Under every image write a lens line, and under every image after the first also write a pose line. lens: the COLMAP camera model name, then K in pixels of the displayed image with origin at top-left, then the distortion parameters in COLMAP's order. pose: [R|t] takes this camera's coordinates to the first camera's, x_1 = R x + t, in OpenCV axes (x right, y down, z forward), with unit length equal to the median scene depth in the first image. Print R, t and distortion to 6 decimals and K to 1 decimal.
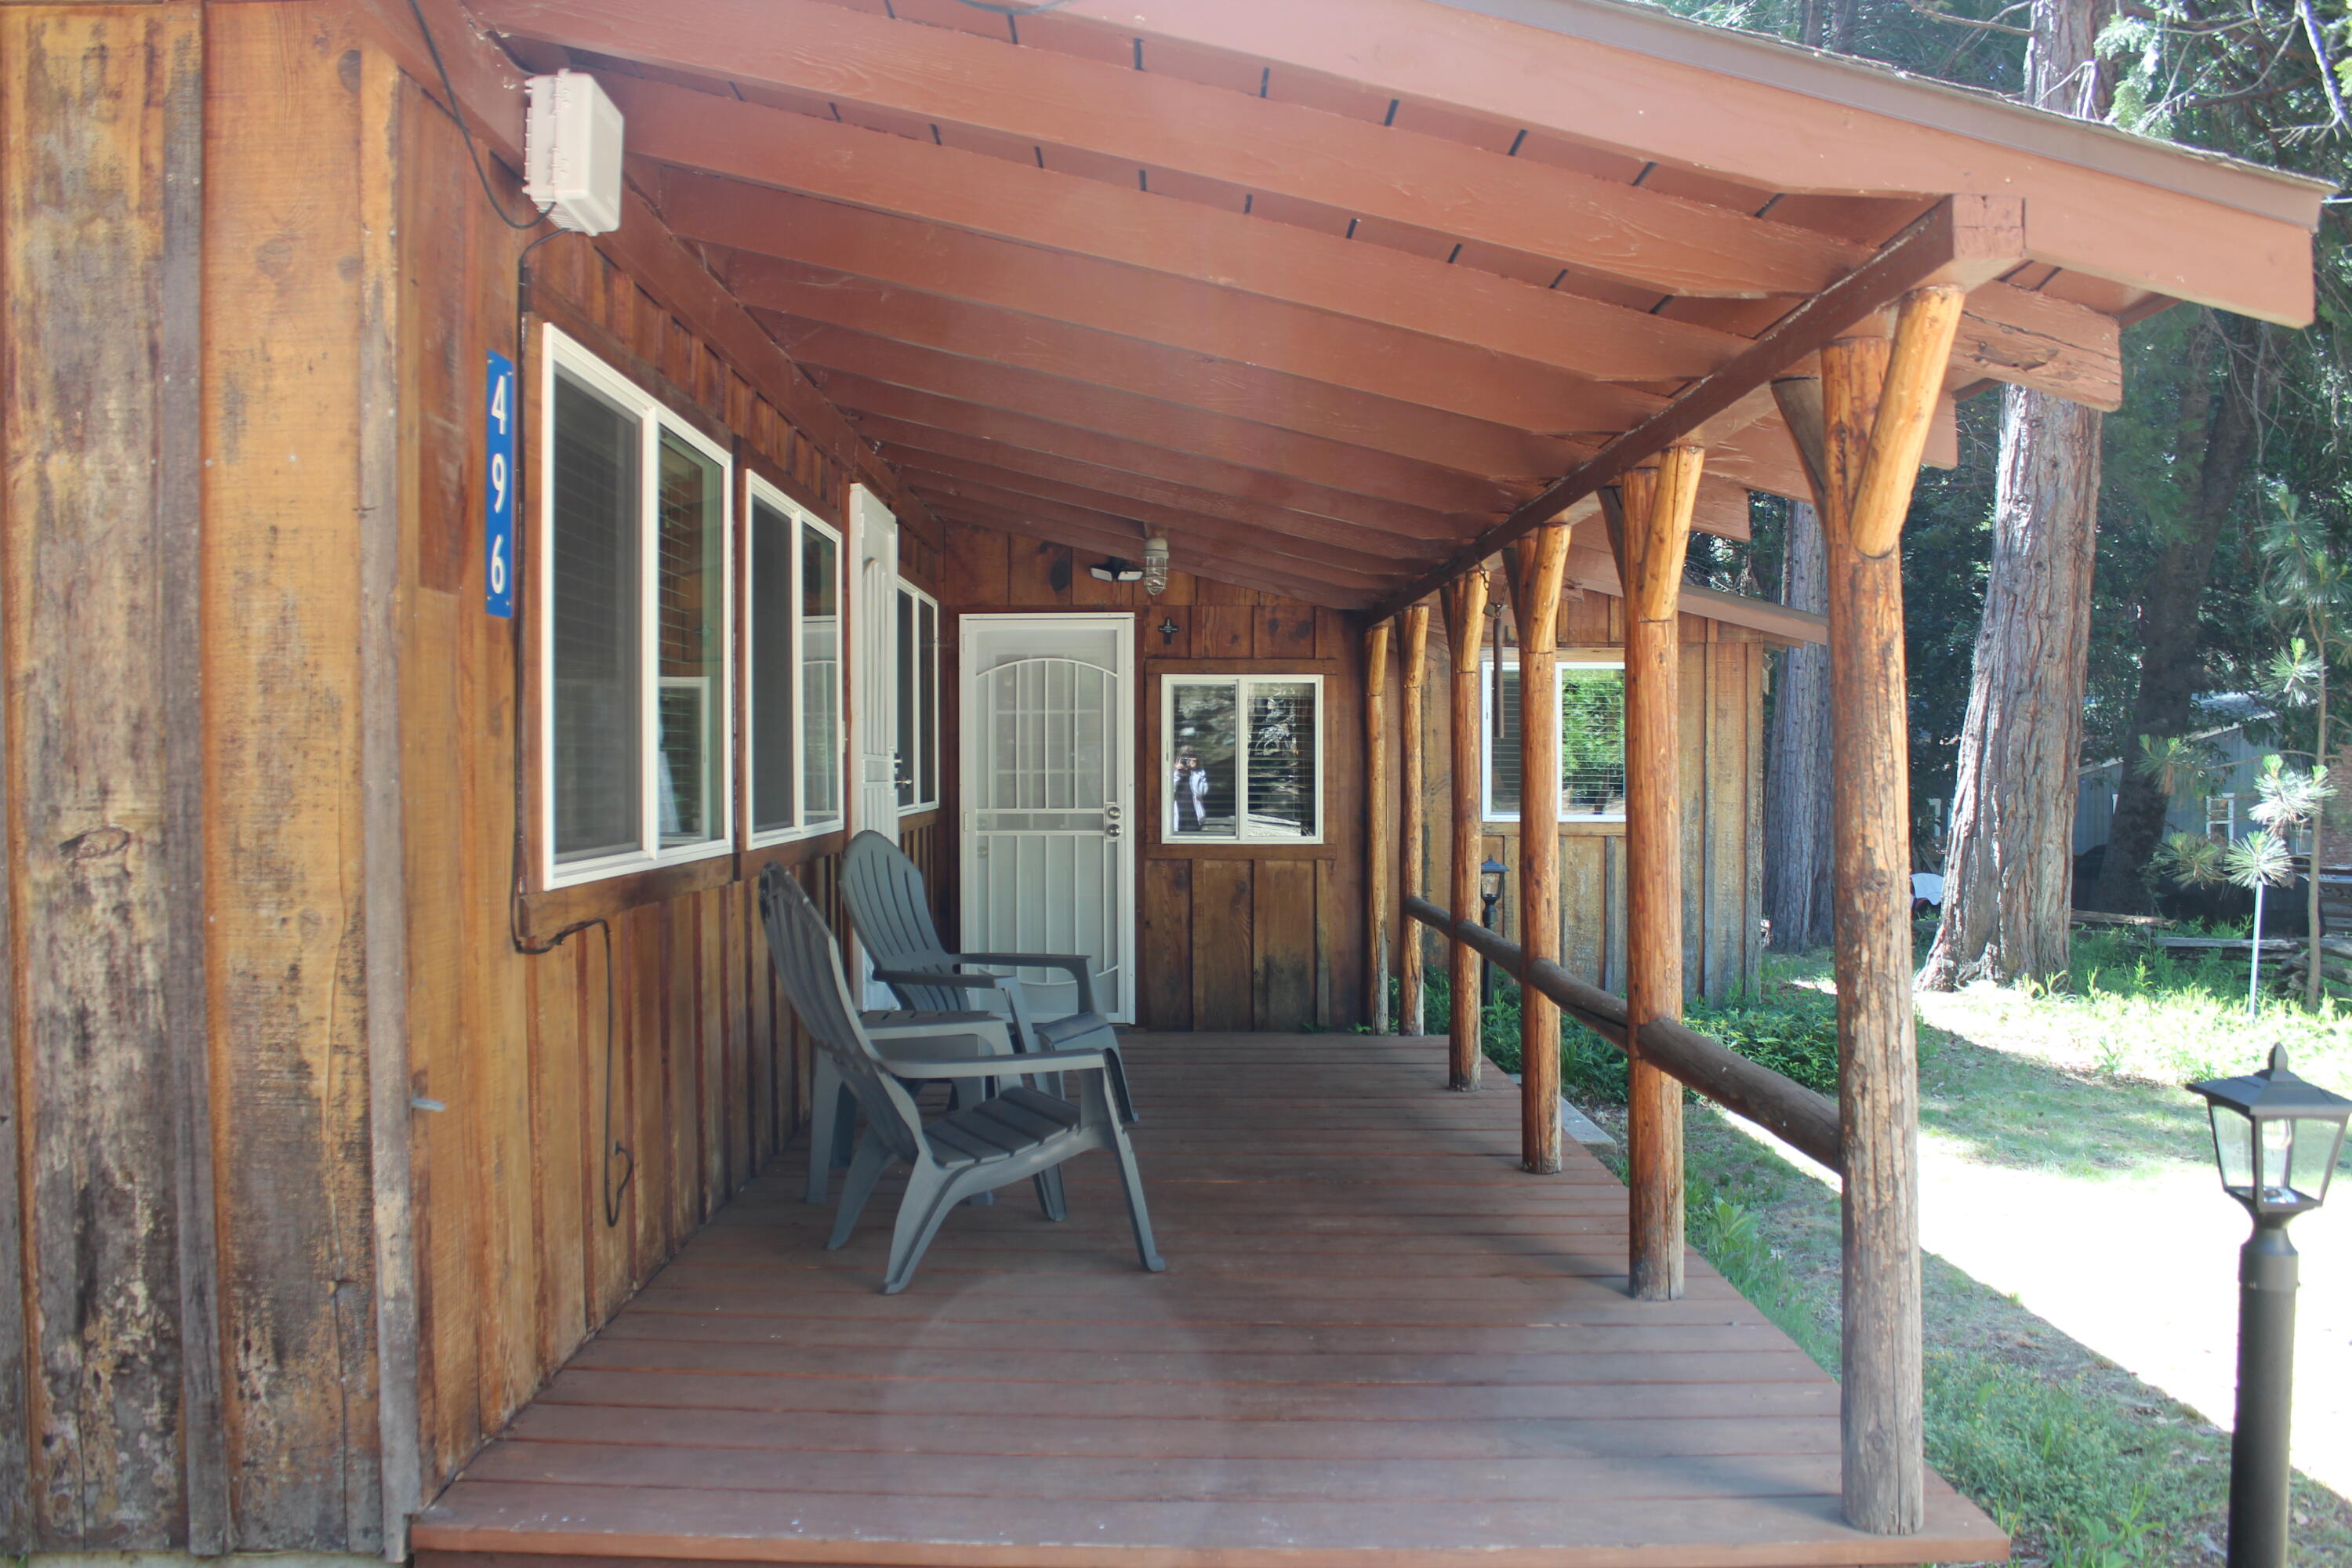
lens RADIAL K [[1945.4, 0, 1131.1], [0, 1945.4, 829.9], [0, 0, 1]] dist [-0.179277, 0.139043]
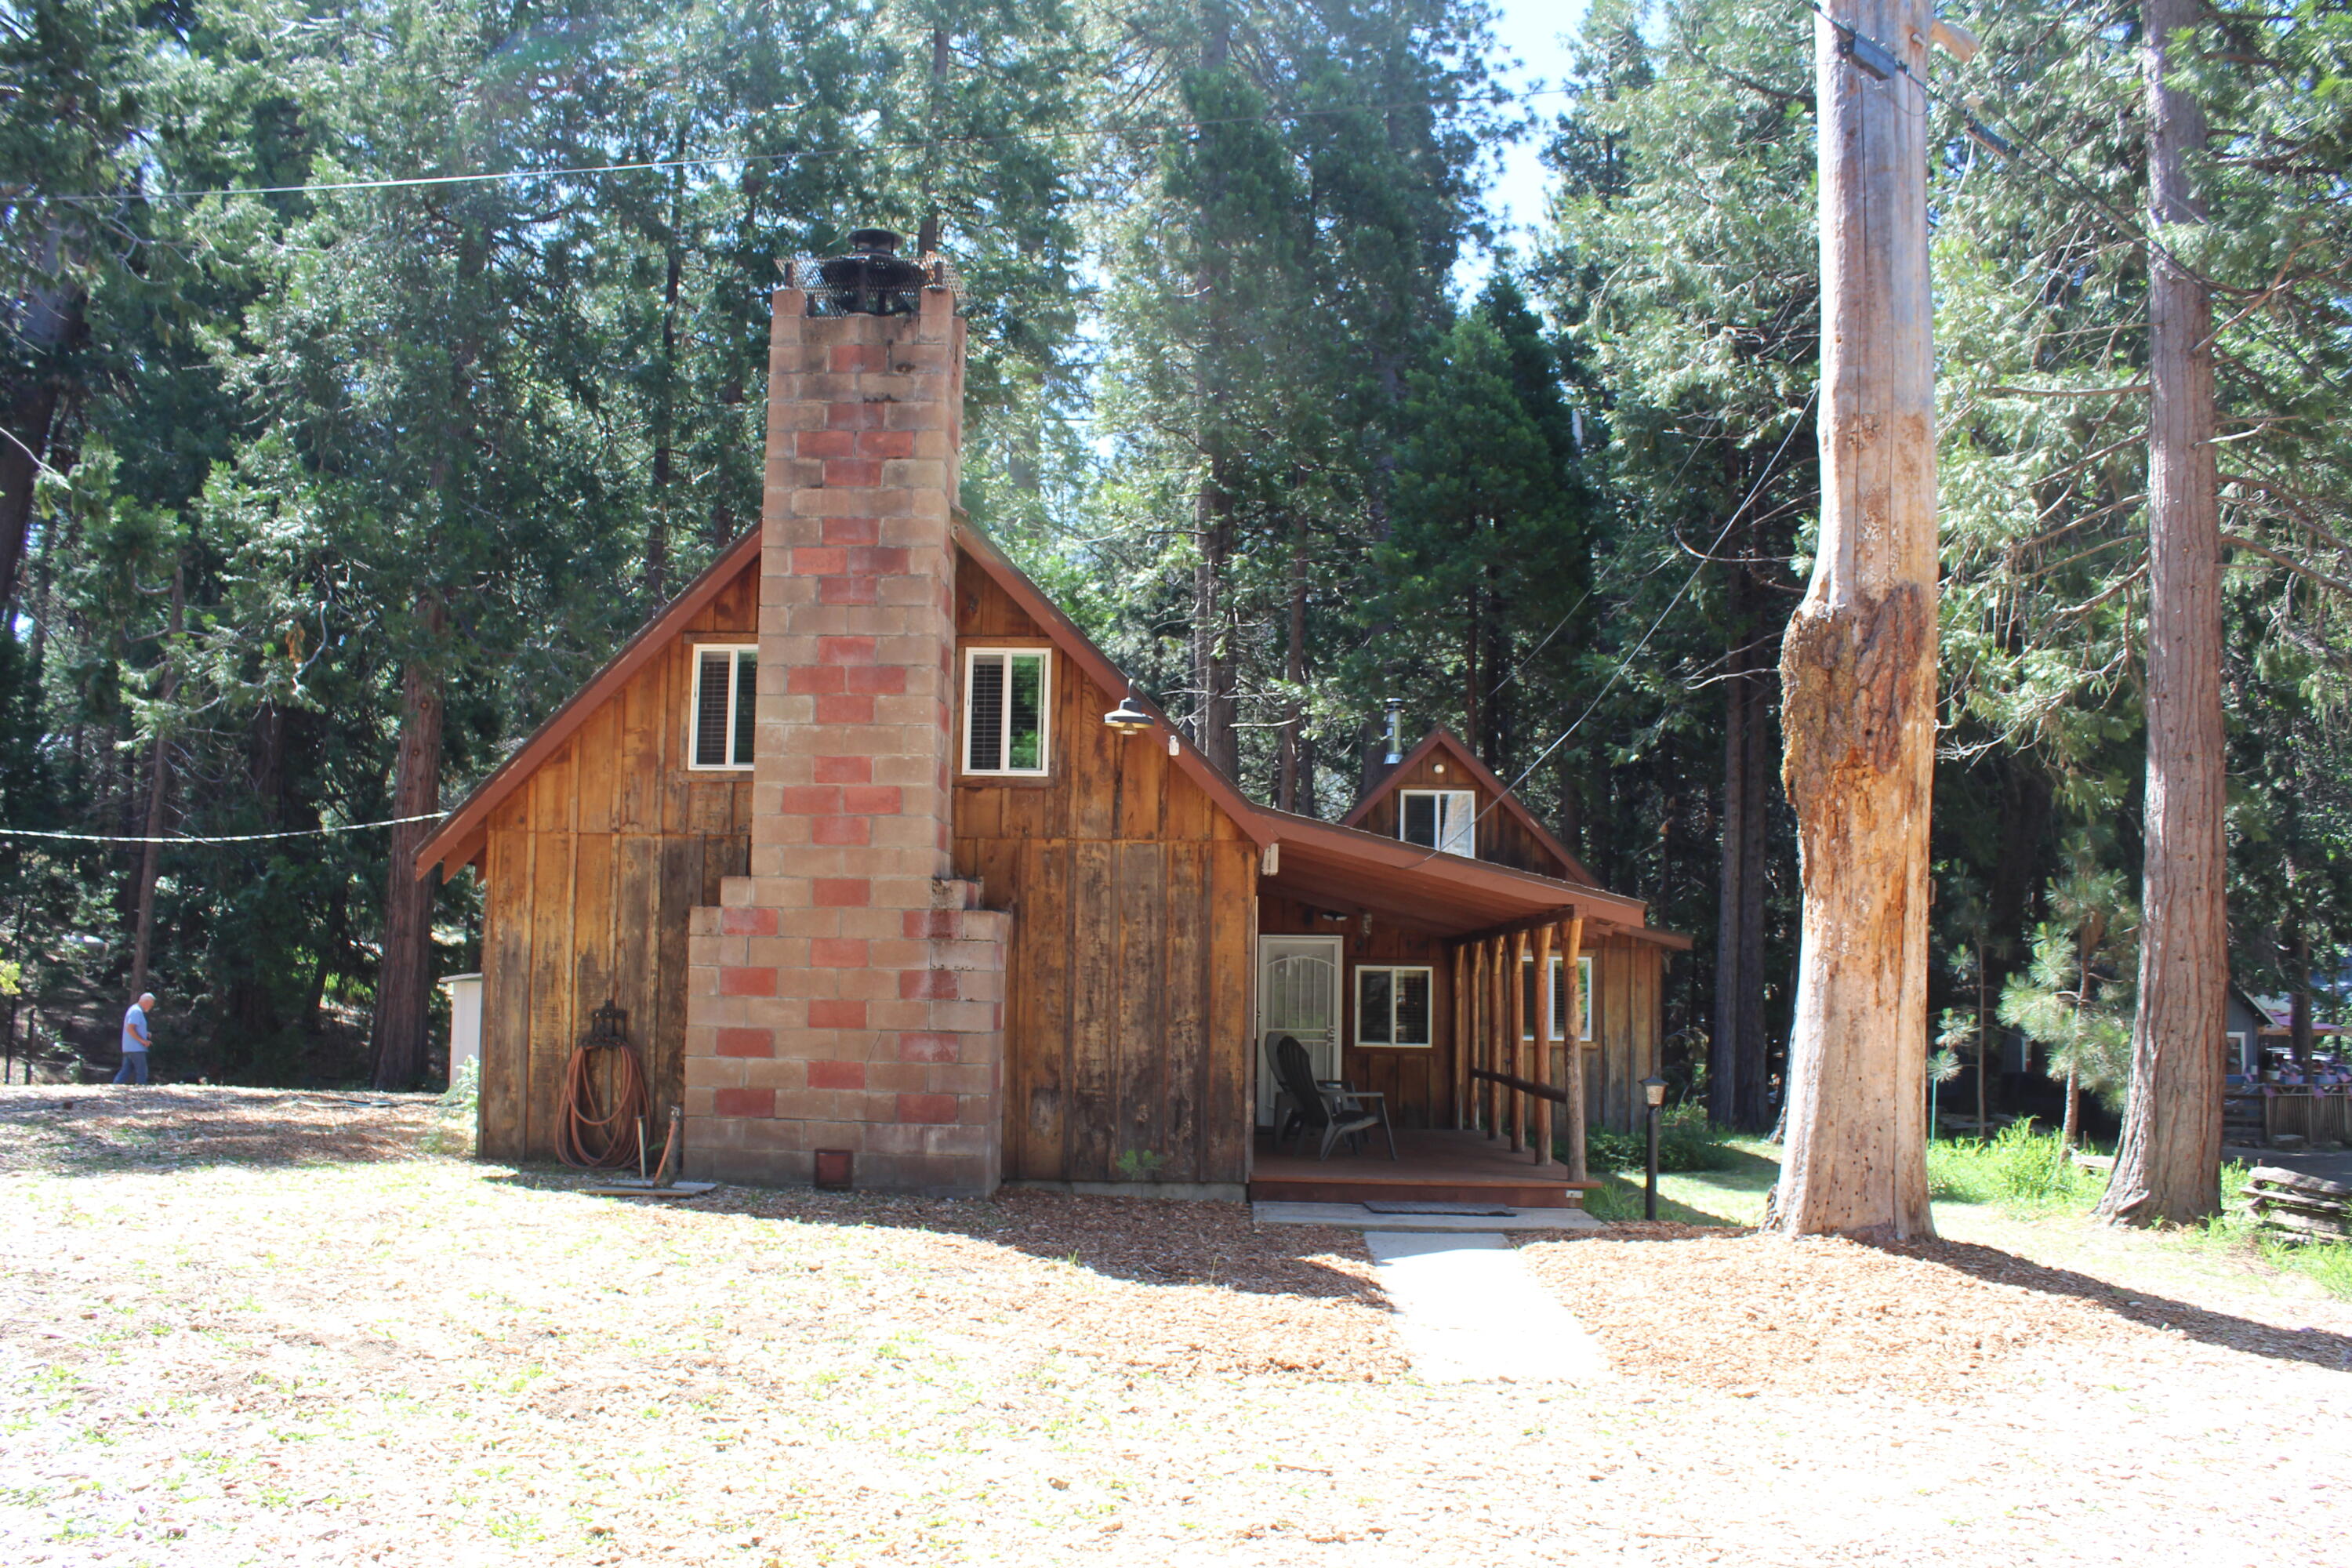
lens RADIAL K [[1945.4, 0, 1131.1], [0, 1945.4, 829.9], [0, 0, 1]] dist [-0.179277, 0.139043]
pose [[0.999203, 0.016711, -0.036242, -0.150249], [-0.021014, 0.992331, -0.121806, 0.034341], [0.033928, 0.122470, 0.991892, -1.083025]]
